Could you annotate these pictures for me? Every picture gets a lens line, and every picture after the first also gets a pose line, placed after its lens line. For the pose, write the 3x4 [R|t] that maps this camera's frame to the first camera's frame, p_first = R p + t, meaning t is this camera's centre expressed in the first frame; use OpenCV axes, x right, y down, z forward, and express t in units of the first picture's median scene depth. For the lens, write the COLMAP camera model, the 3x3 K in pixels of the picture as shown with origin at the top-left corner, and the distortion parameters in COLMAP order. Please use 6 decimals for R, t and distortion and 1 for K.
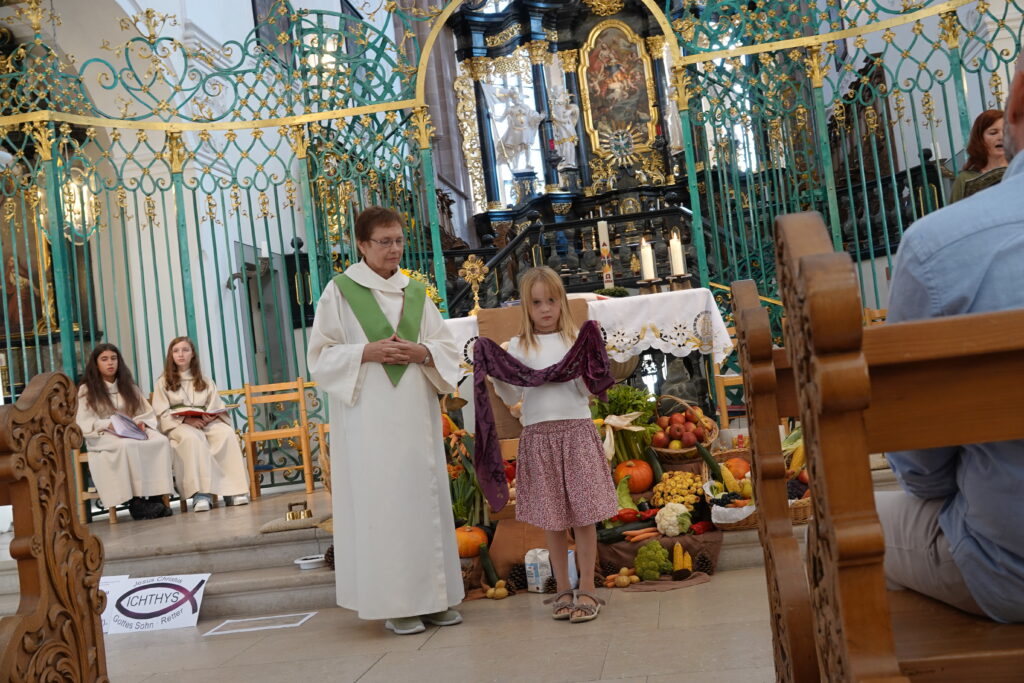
lens RADIAL K [[1088.4, 0, 519.5], [0, 1088.4, 338.4], [0, 0, 1]] dist [0.000760, 0.000000]
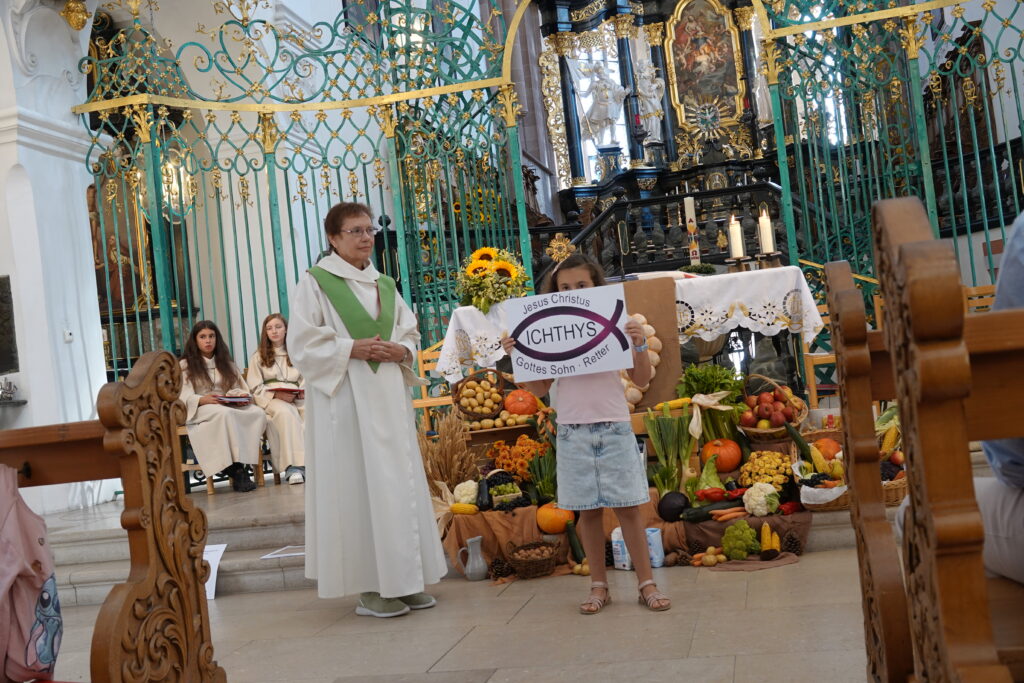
lens RADIAL K [[1088.4, 0, 518.7], [0, 1088.4, 335.1], [0, 0, 1]] dist [0.000760, 0.000000]
pose [[0.996998, 0.003077, -0.077372, -0.001817], [-0.001582, 0.999811, 0.019375, -0.001485], [0.077417, -0.019194, 0.996814, -0.003267]]
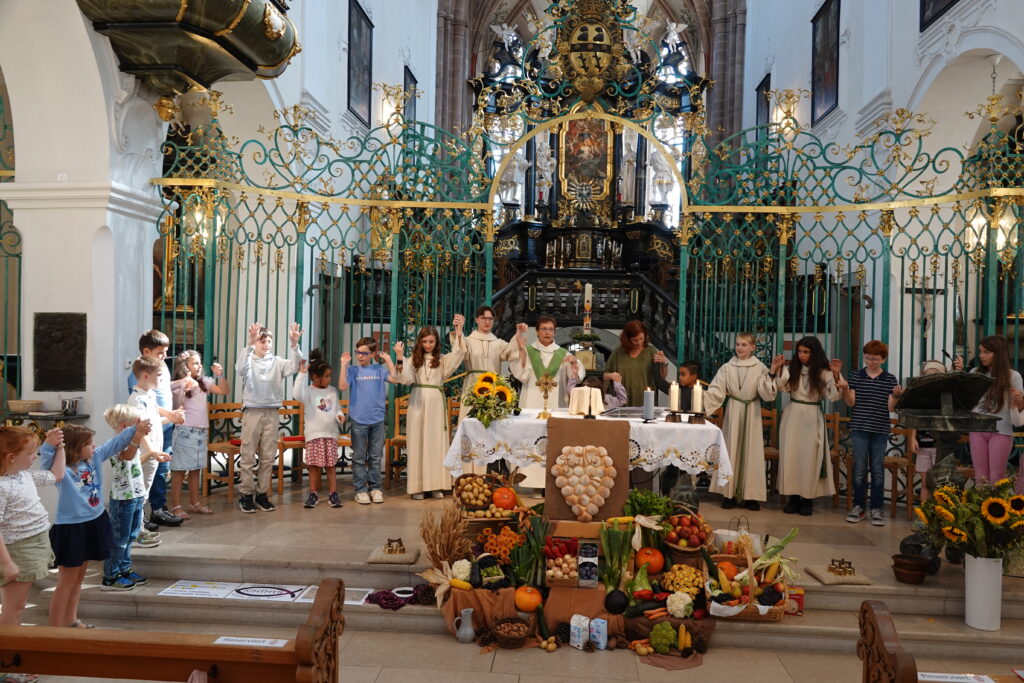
lens RADIAL K [[790.4, 0, 517.5], [0, 790.4, 335.5], [0, 0, 1]] dist [0.004255, -0.001674]
pose [[0.987641, 0.140877, 0.068687, -0.102827], [-0.144021, 0.988633, 0.043164, -0.106062], [-0.061826, -0.052523, 0.996704, 0.020677]]
